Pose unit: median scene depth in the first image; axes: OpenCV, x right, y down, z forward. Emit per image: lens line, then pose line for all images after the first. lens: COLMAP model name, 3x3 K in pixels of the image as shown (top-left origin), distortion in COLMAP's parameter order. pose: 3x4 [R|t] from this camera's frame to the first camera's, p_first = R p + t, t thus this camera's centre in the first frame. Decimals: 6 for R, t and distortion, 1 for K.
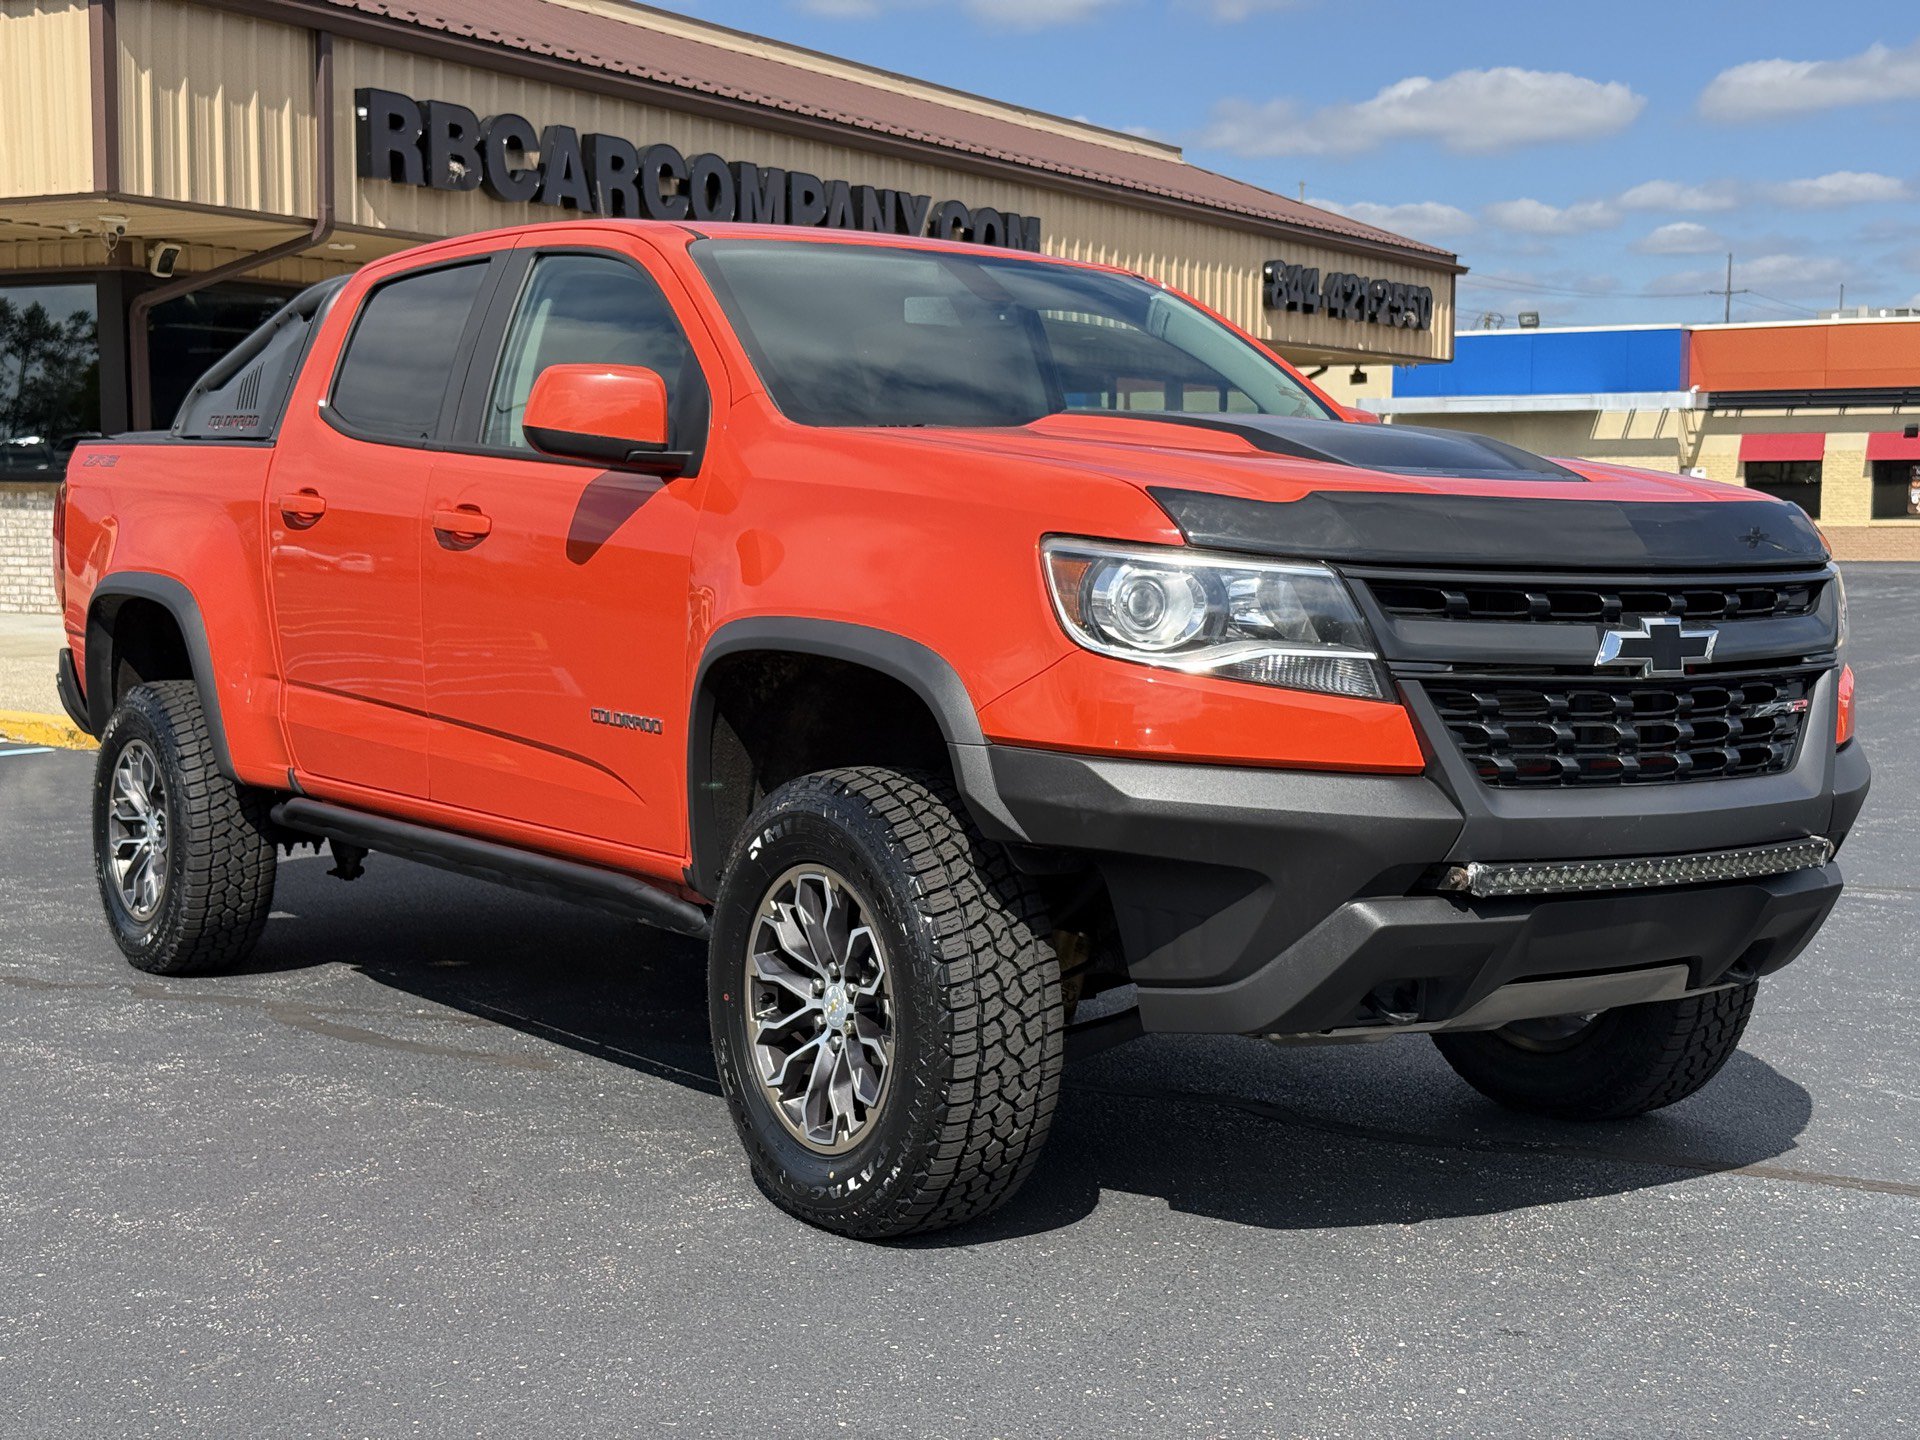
lens RADIAL K [[2657.0, 0, 968.9], [0, 2657.0, 720.1], [0, 0, 1]] dist [0.156331, -0.290649]
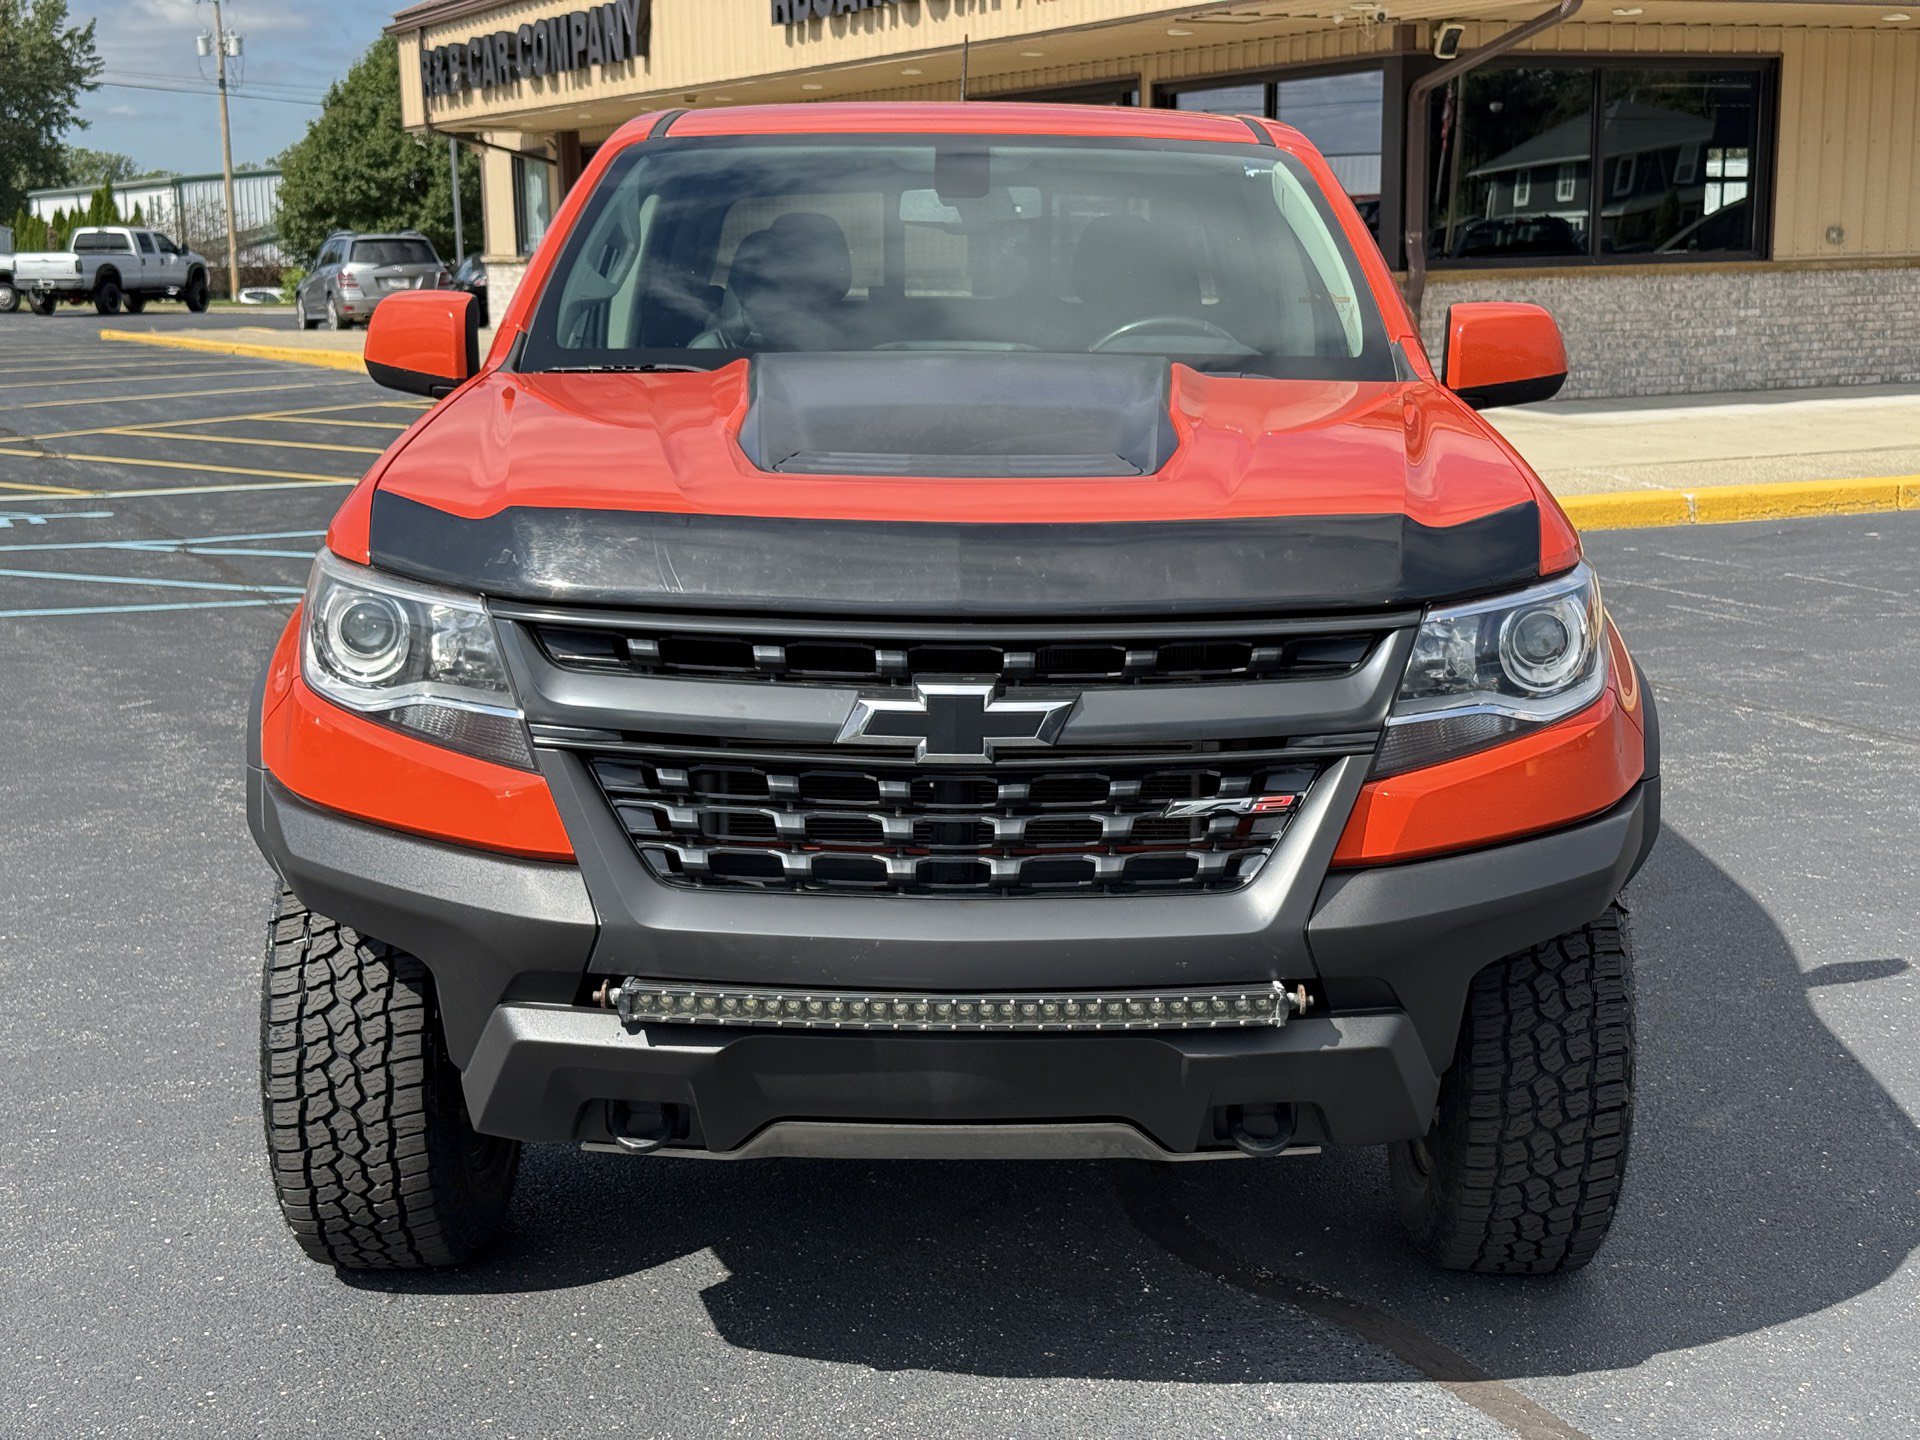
lens RADIAL K [[2657.0, 0, 968.9], [0, 2657.0, 720.1], [0, 0, 1]] dist [0.156331, -0.290649]
pose [[0.817752, 0.089664, -0.568544, 0.690077], [-0.034970, 0.993707, 0.106416, -0.108290], [0.574507, -0.067140, 0.815741, 0.383661]]
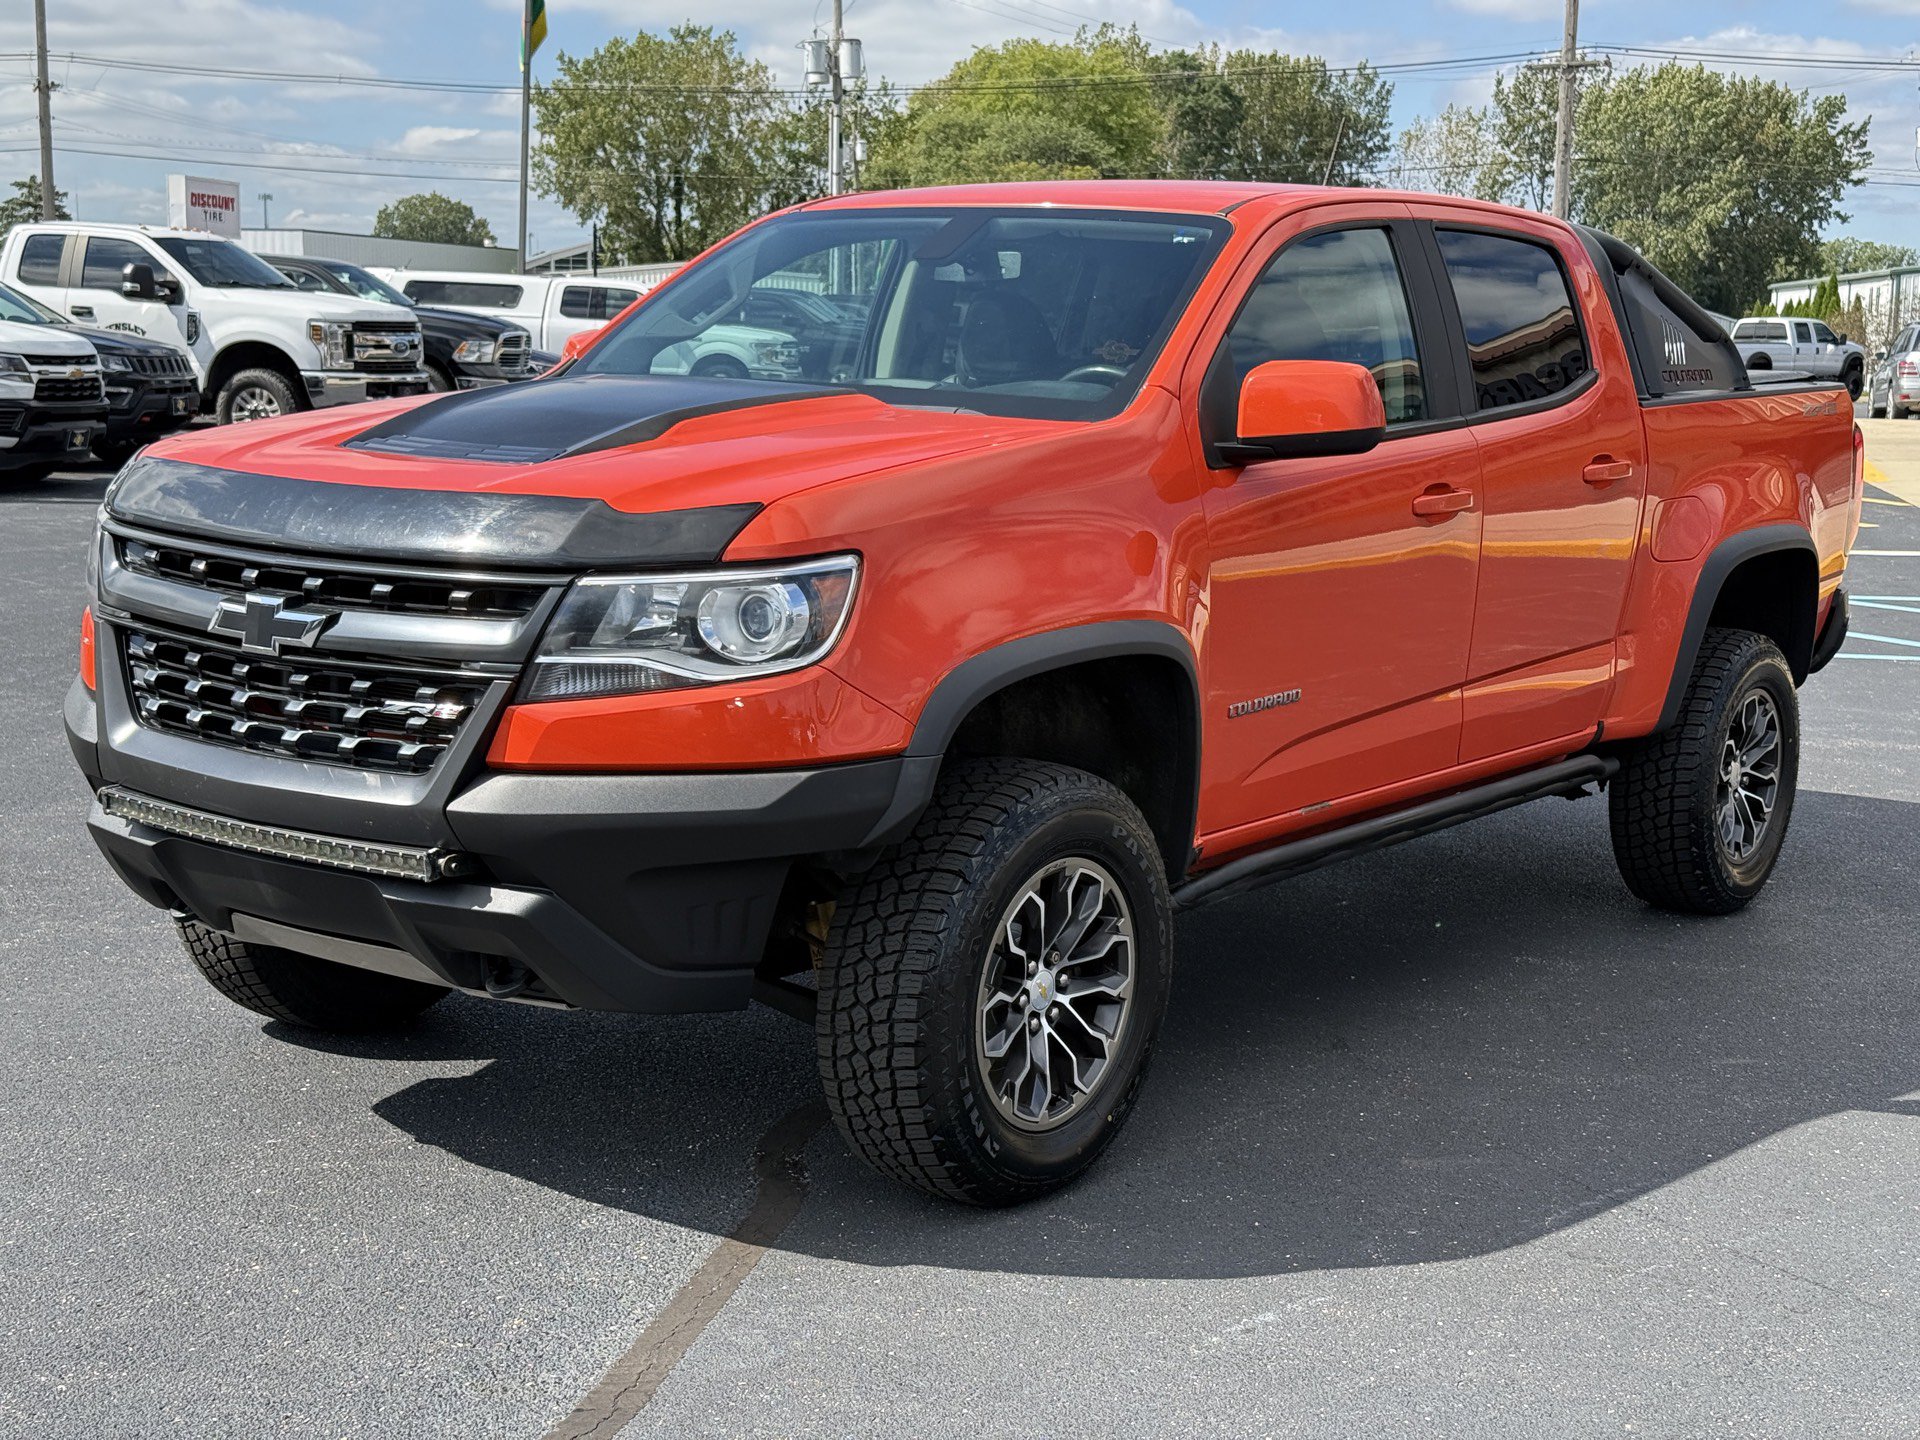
lens RADIAL K [[2657.0, 0, 968.9], [0, 2657.0, 720.1], [0, 0, 1]] dist [0.156331, -0.290649]
pose [[0.312473, 0.137387, -0.939939, 1.326302], [-0.091013, 0.989264, 0.114340, -0.134118], [0.945556, 0.049819, 0.321623, 0.922150]]
